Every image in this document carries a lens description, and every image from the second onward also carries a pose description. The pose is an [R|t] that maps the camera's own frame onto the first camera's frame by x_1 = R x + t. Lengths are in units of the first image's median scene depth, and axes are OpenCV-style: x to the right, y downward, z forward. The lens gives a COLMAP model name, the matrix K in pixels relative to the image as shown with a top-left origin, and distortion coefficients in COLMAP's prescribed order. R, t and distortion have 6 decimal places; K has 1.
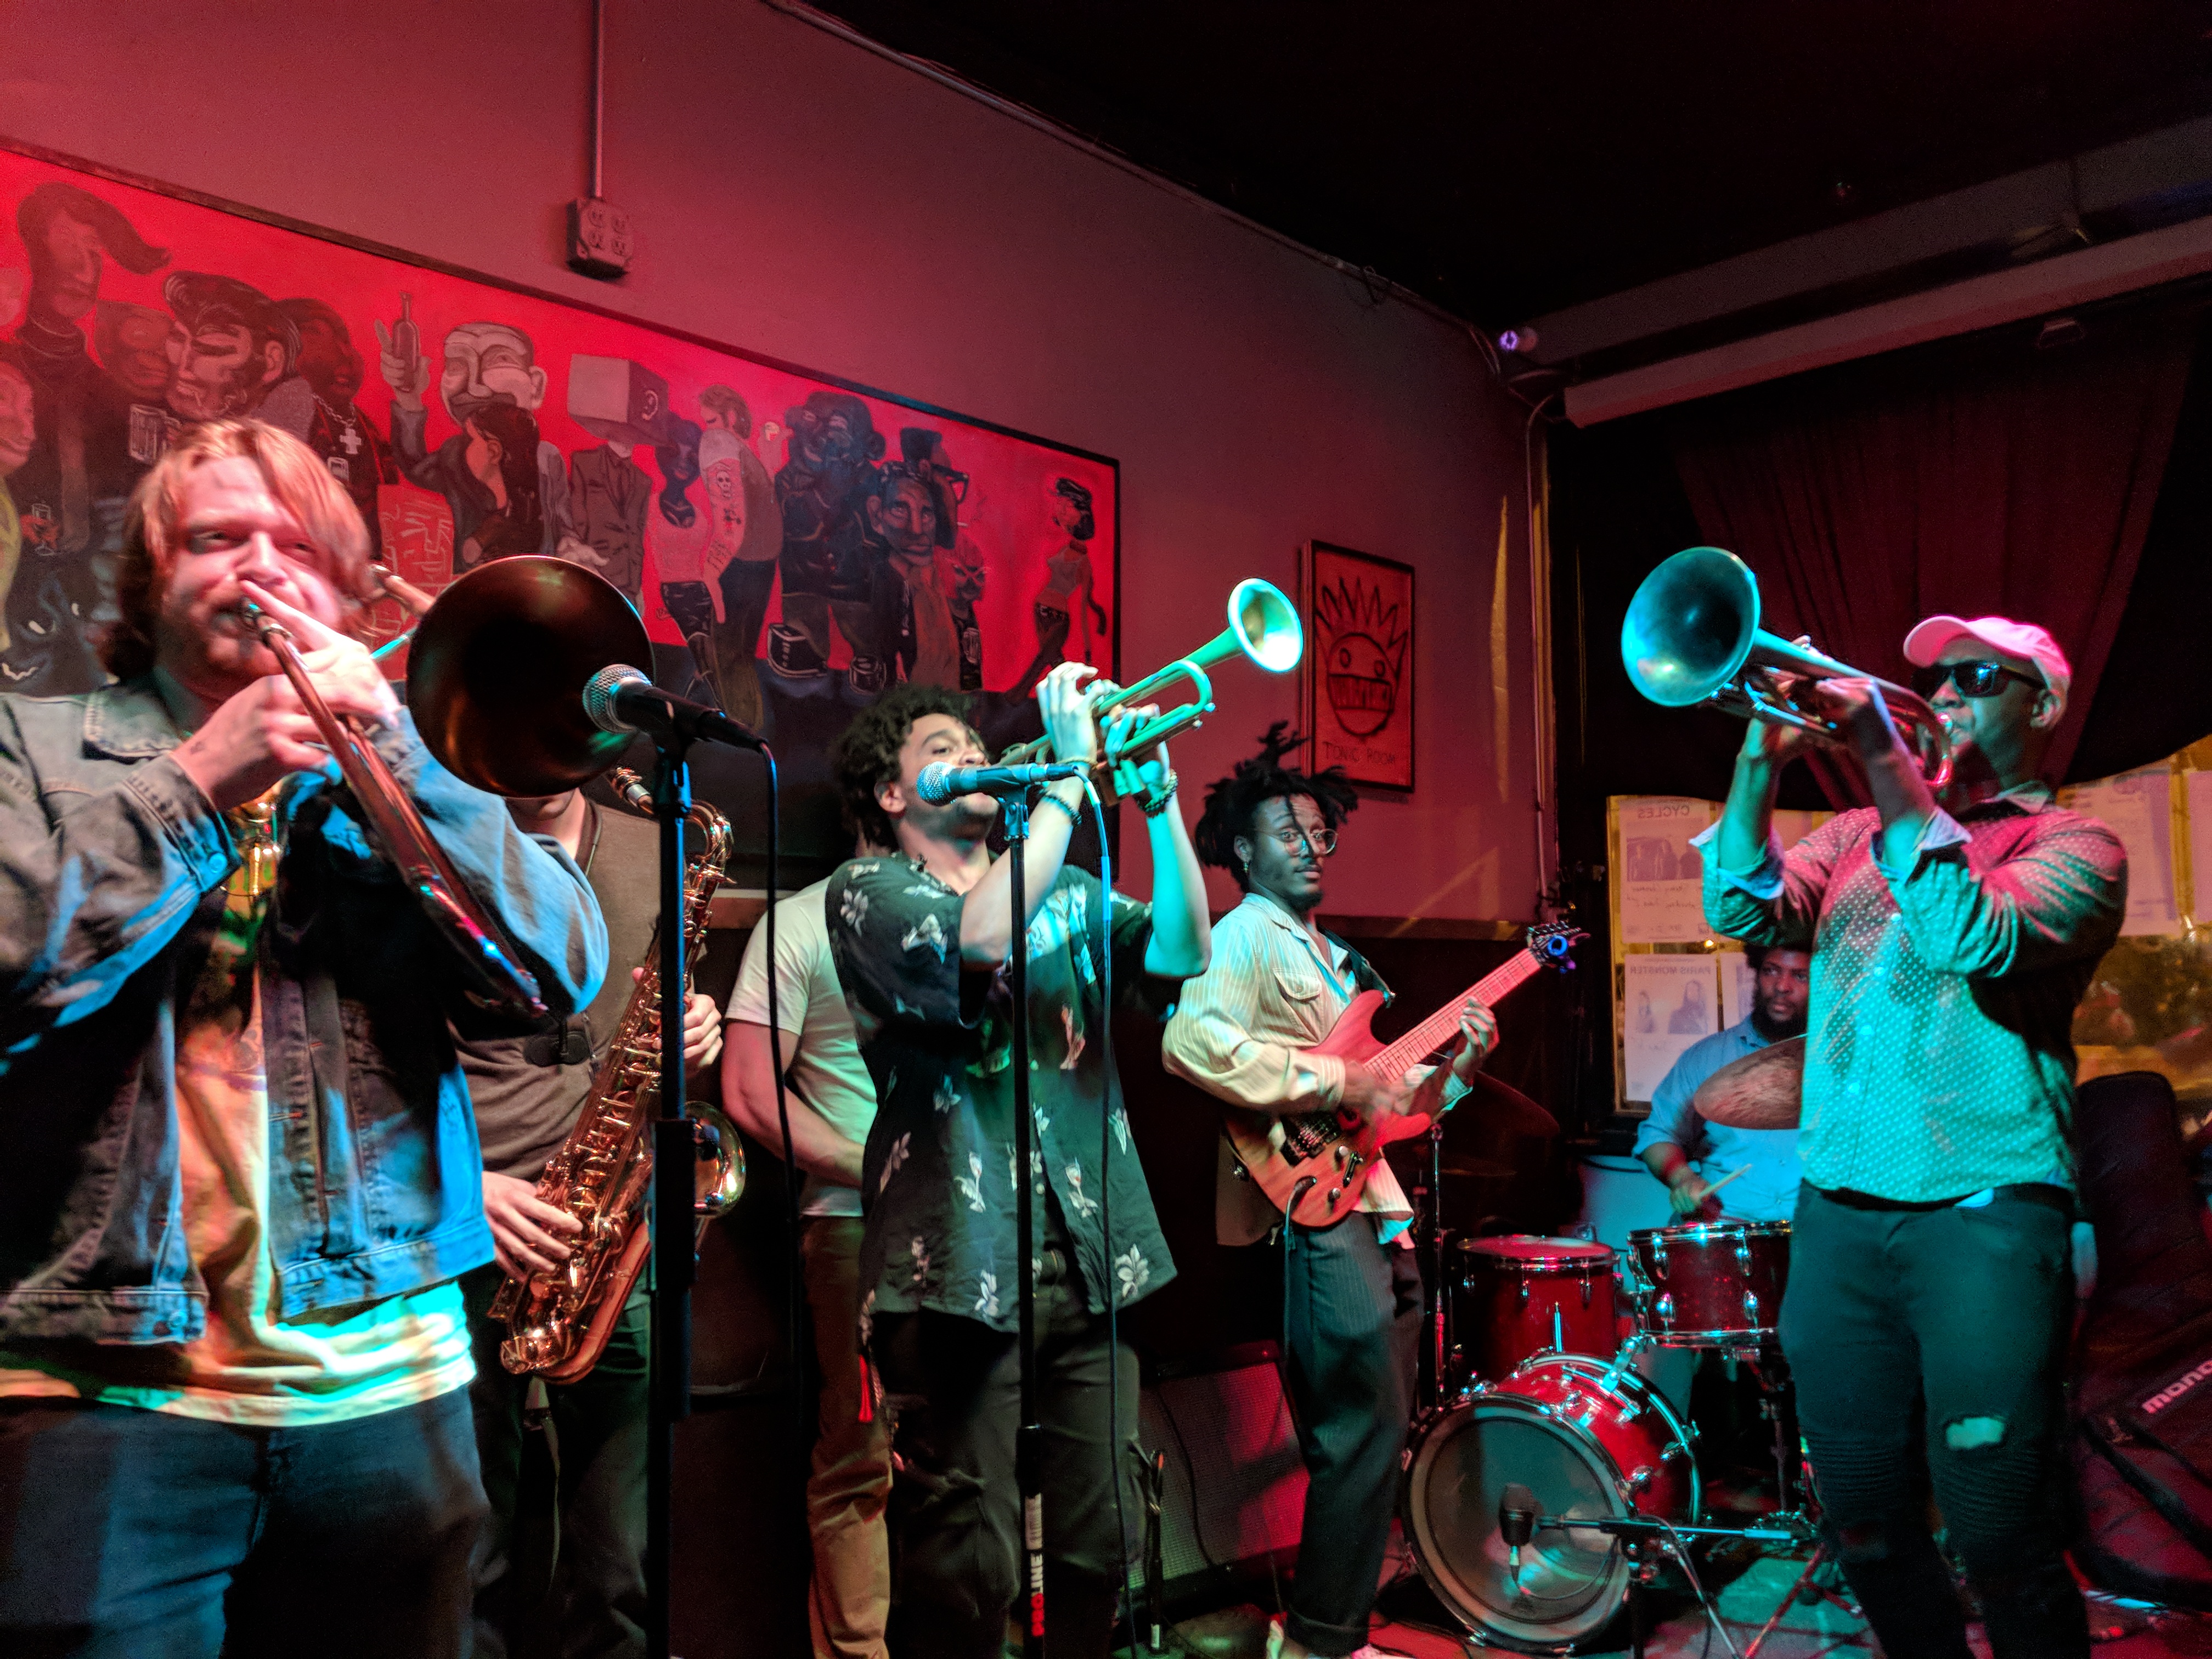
lens RADIAL K [[1801.6, 0, 1083.3], [0, 1801.6, 861.1], [0, 0, 1]] dist [0.054662, -0.091328]
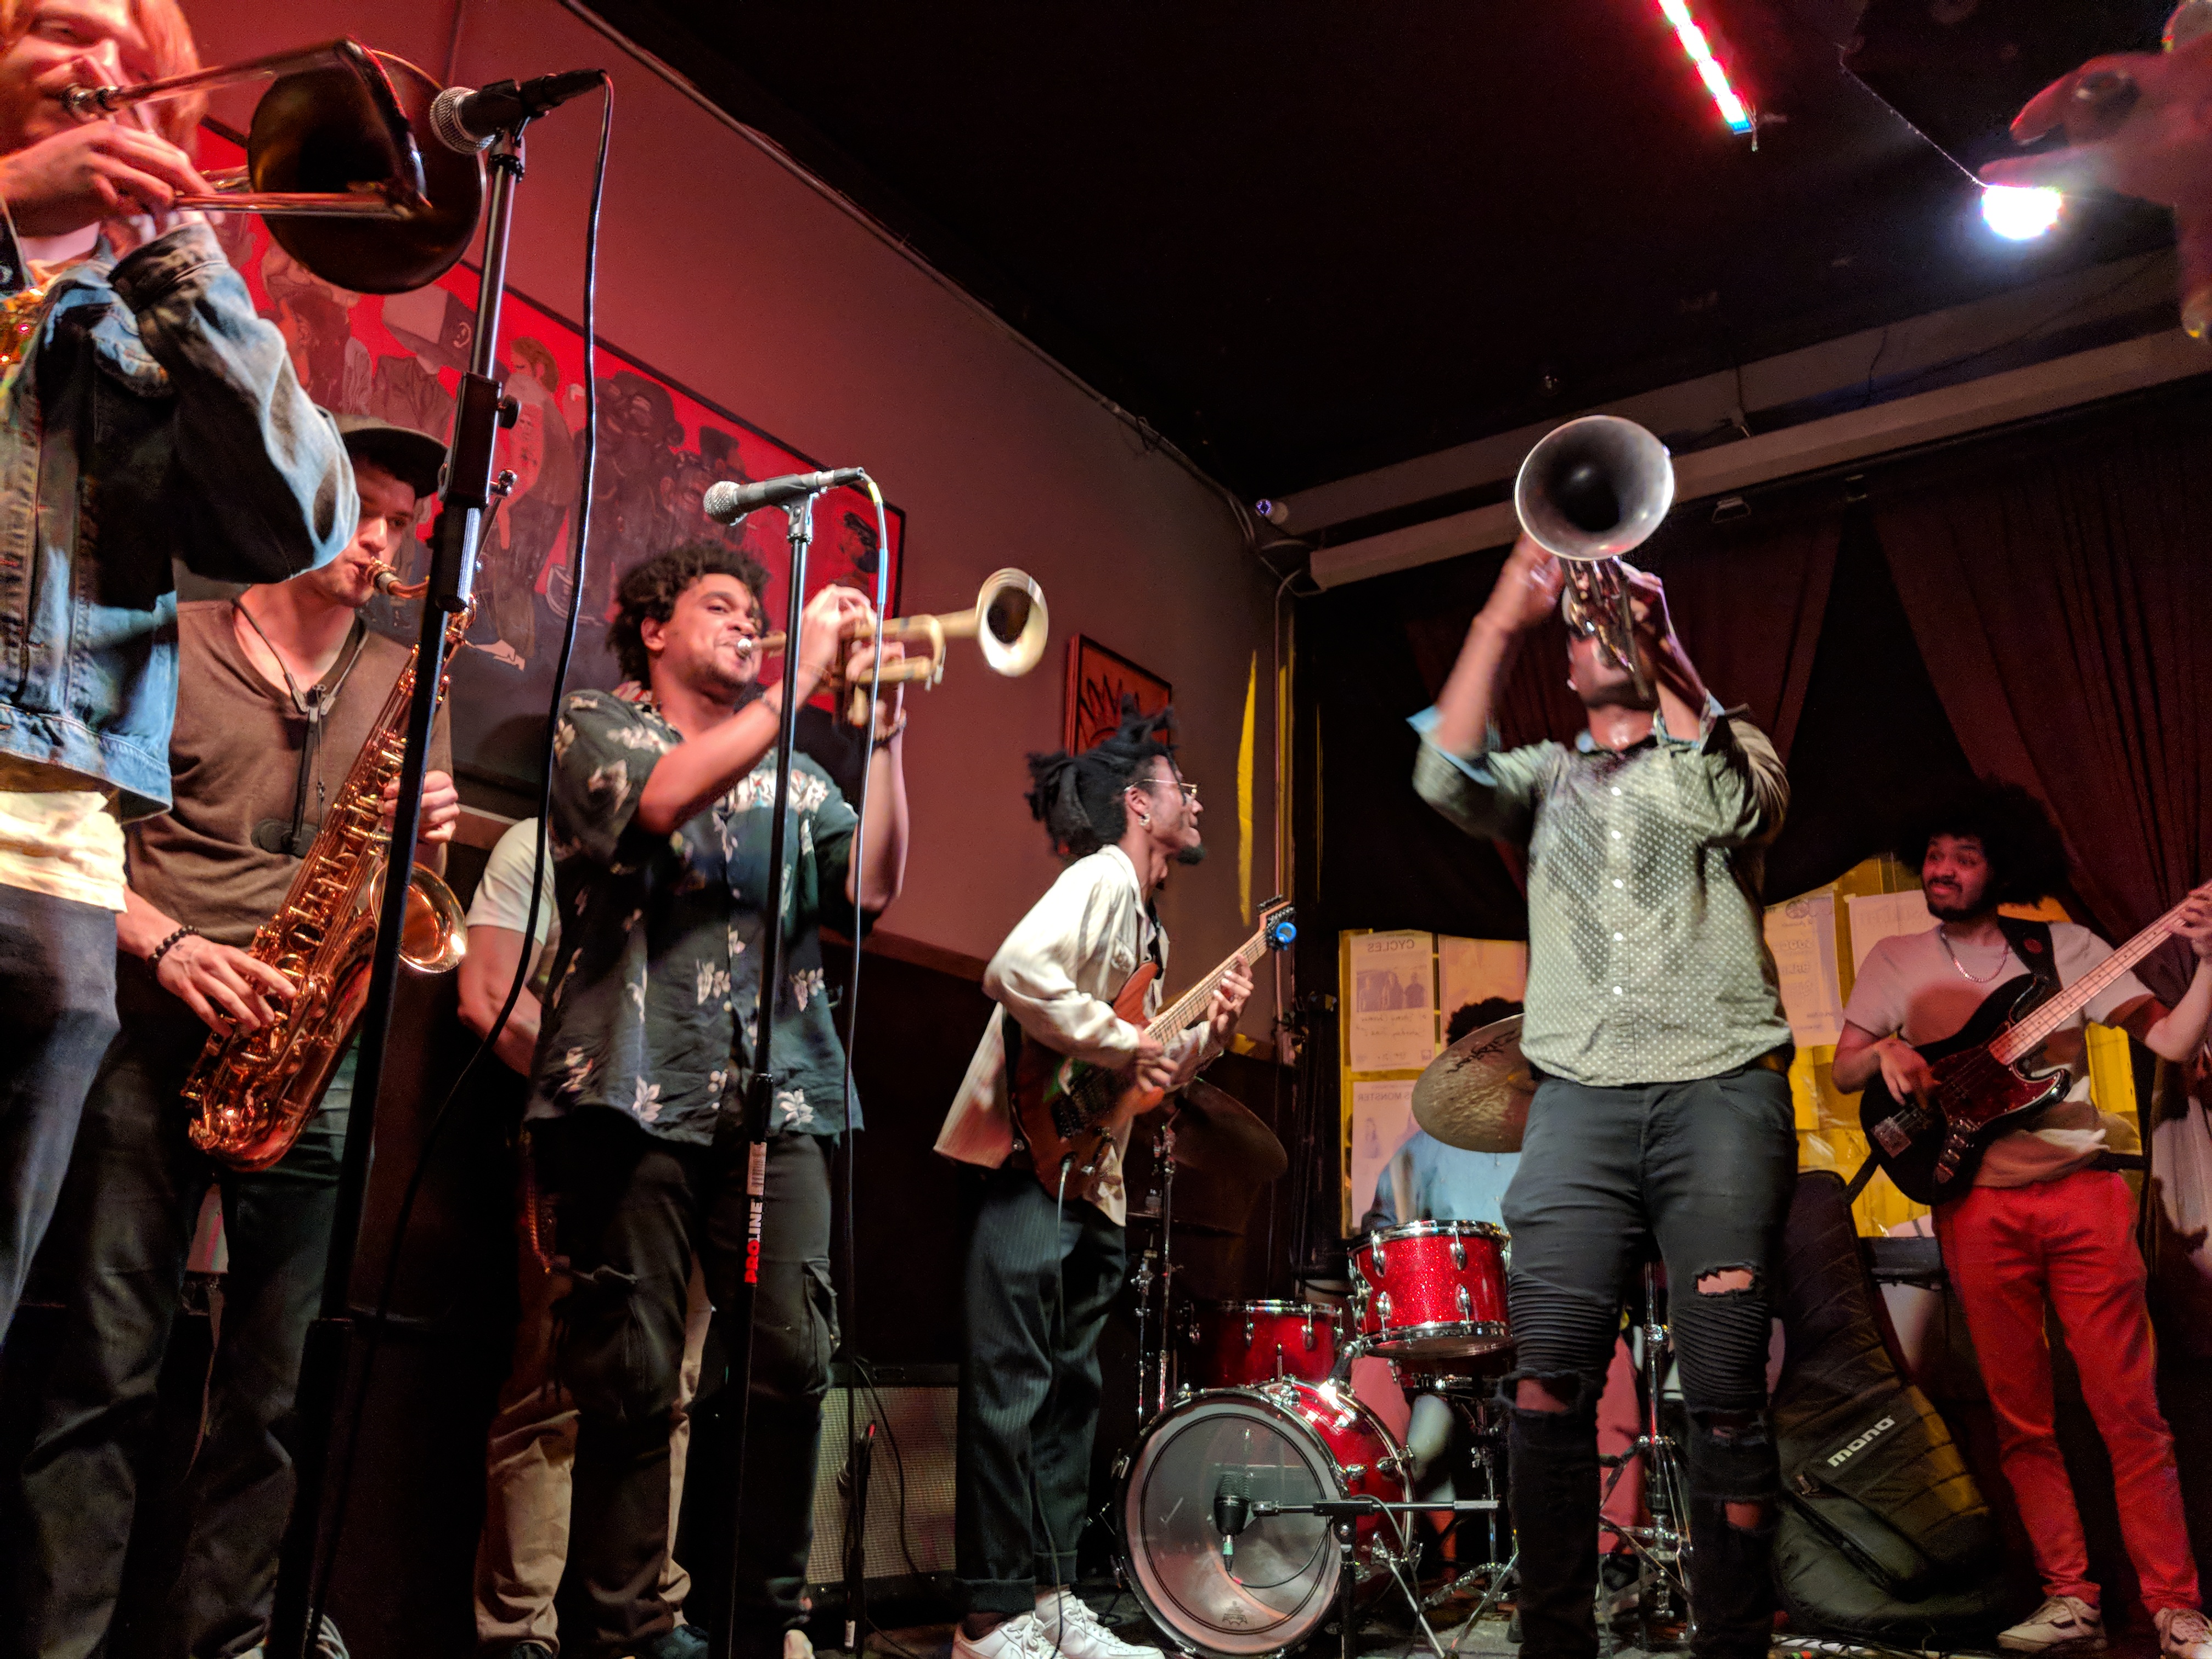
lens RADIAL K [[1801.6, 0, 1113.1], [0, 1801.6, 839.0], [0, 0, 1]] dist [0.054662, -0.091328]
pose [[0.986054, 0.082998, 0.144252, 0.003975], [-0.050906, 0.975643, -0.213376, 0.222350], [-0.158449, 0.203057, 0.966262, -0.010322]]
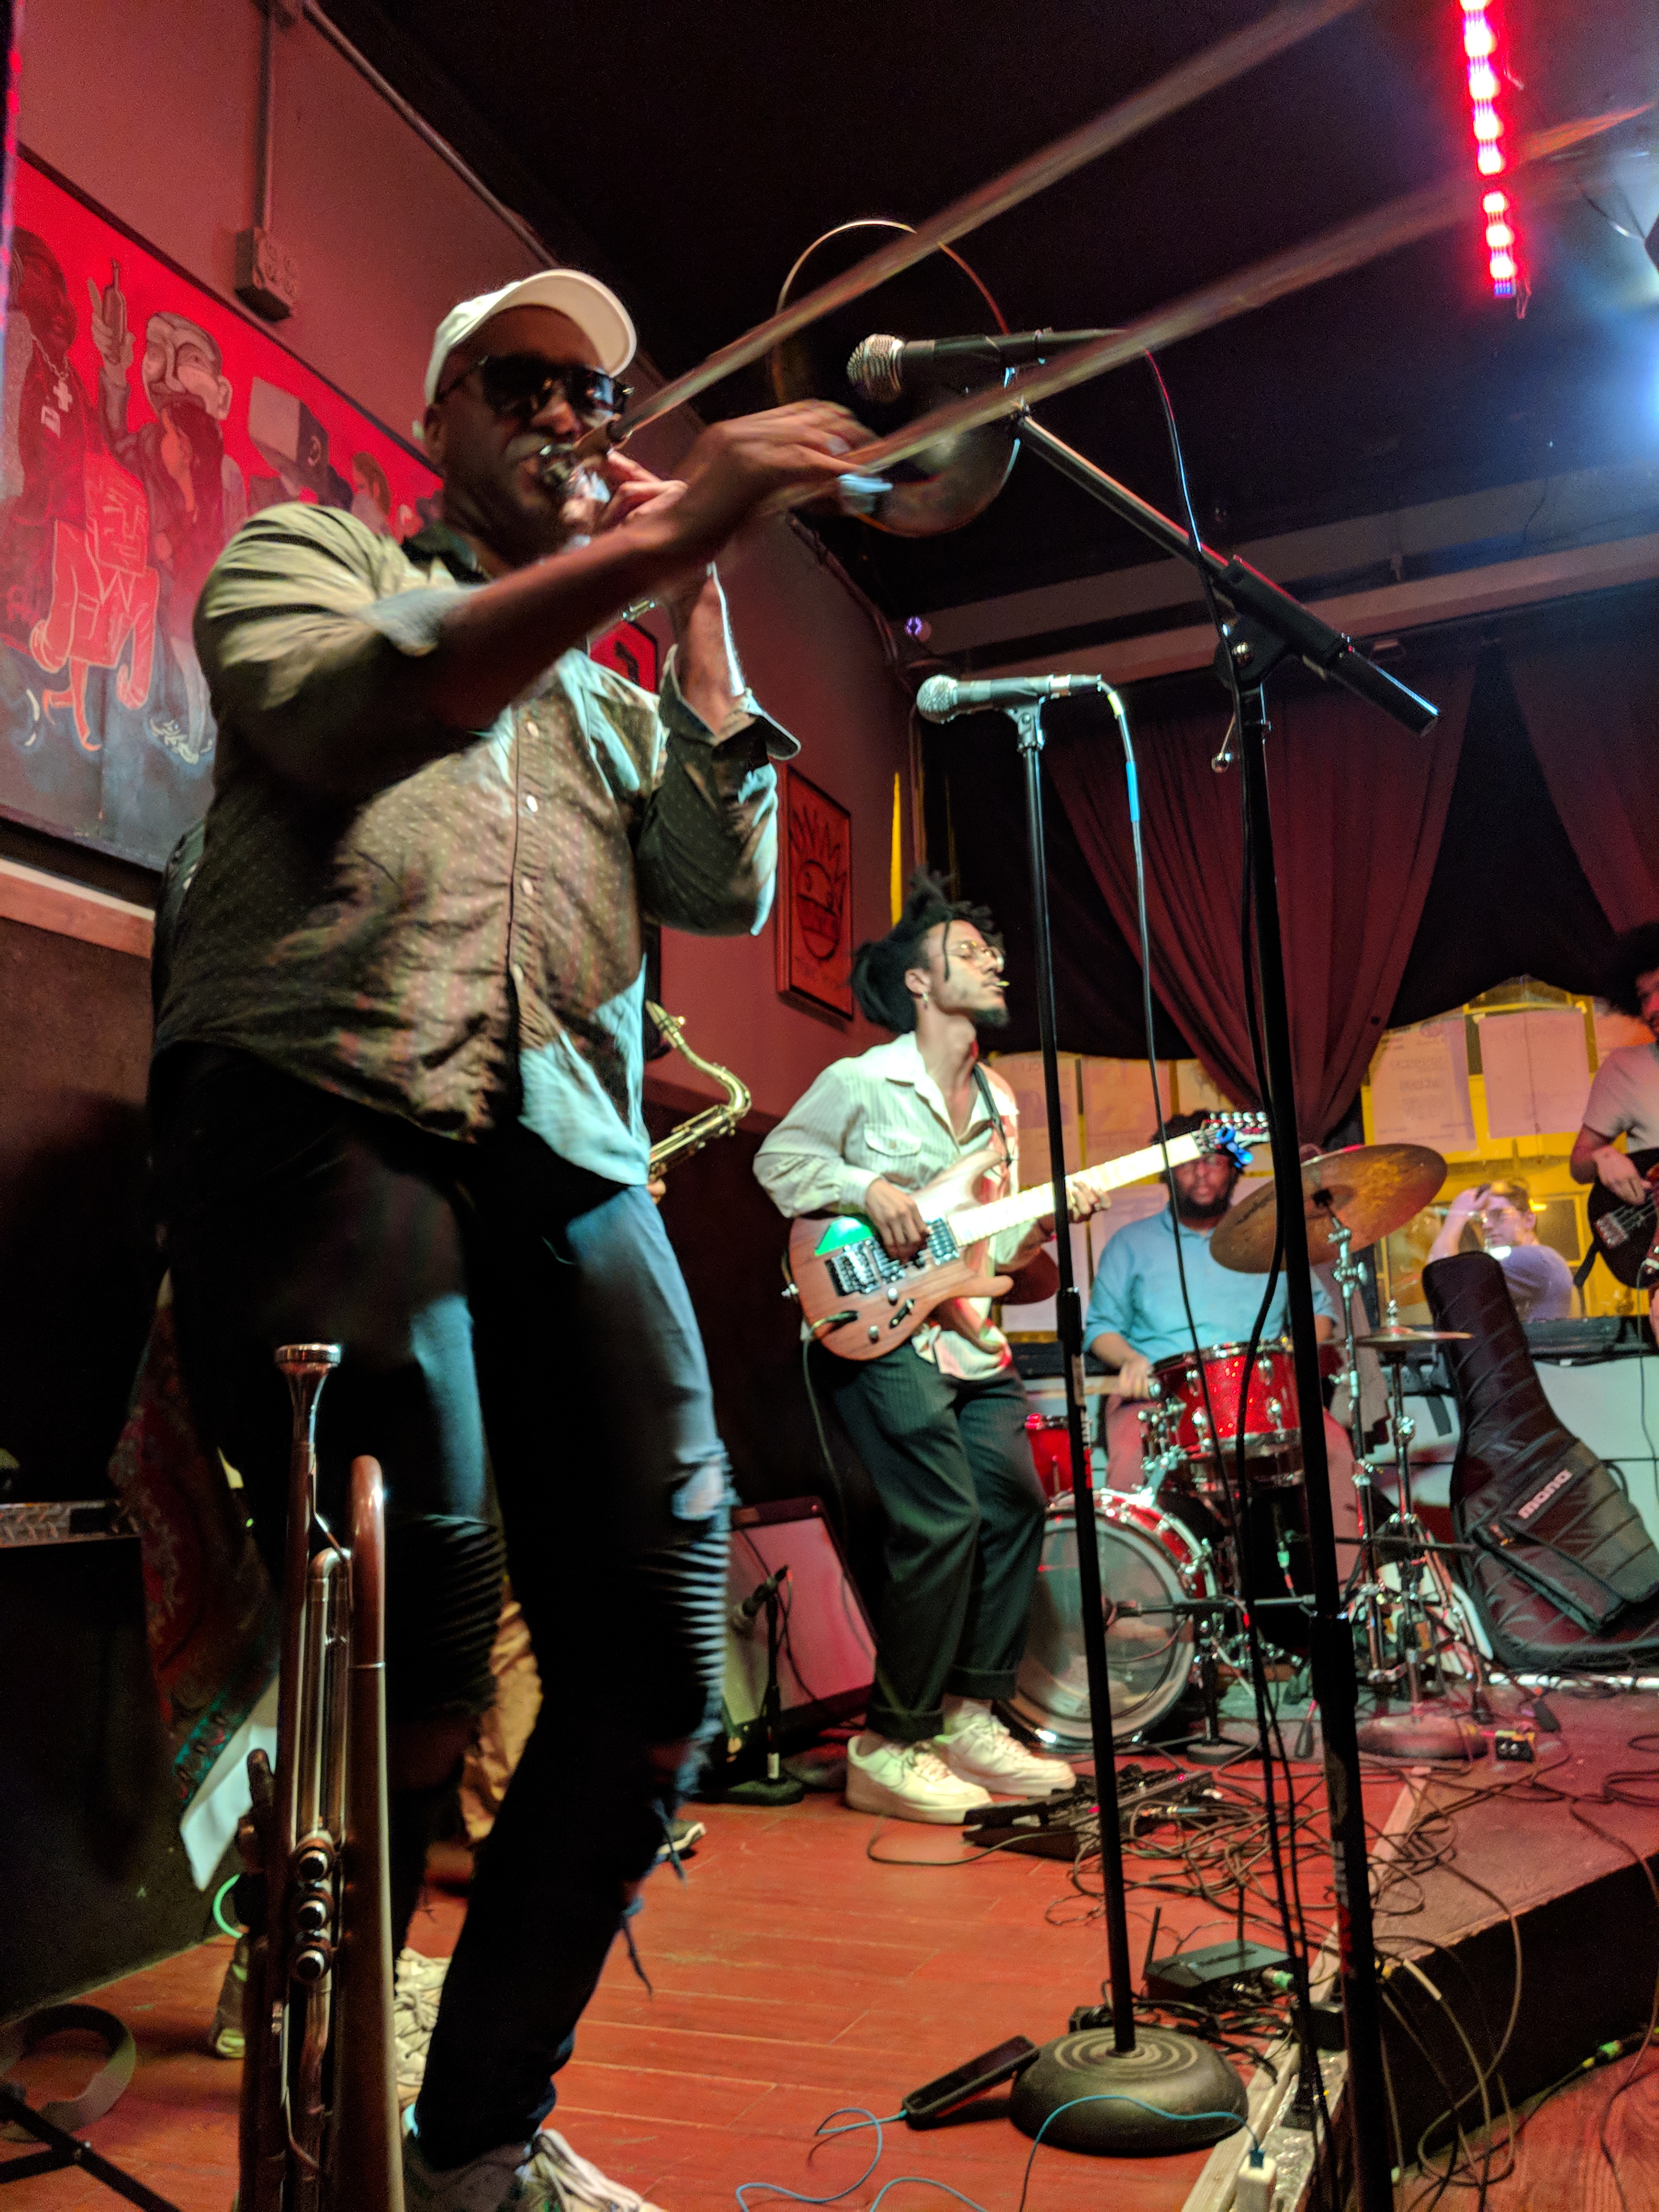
lens RADIAL K [[1801.6, 0, 813.4], [0, 1801.6, 1125.7], [0, 0, 1]] dist [0.054662, -0.091328]
pose [[0.931740, 0.035603, 0.361376, -0.309387], [0.001506, 0.994794, -0.101891, 0.185693], [-0.363123, 0.095481, 0.926836, 0.054109]]
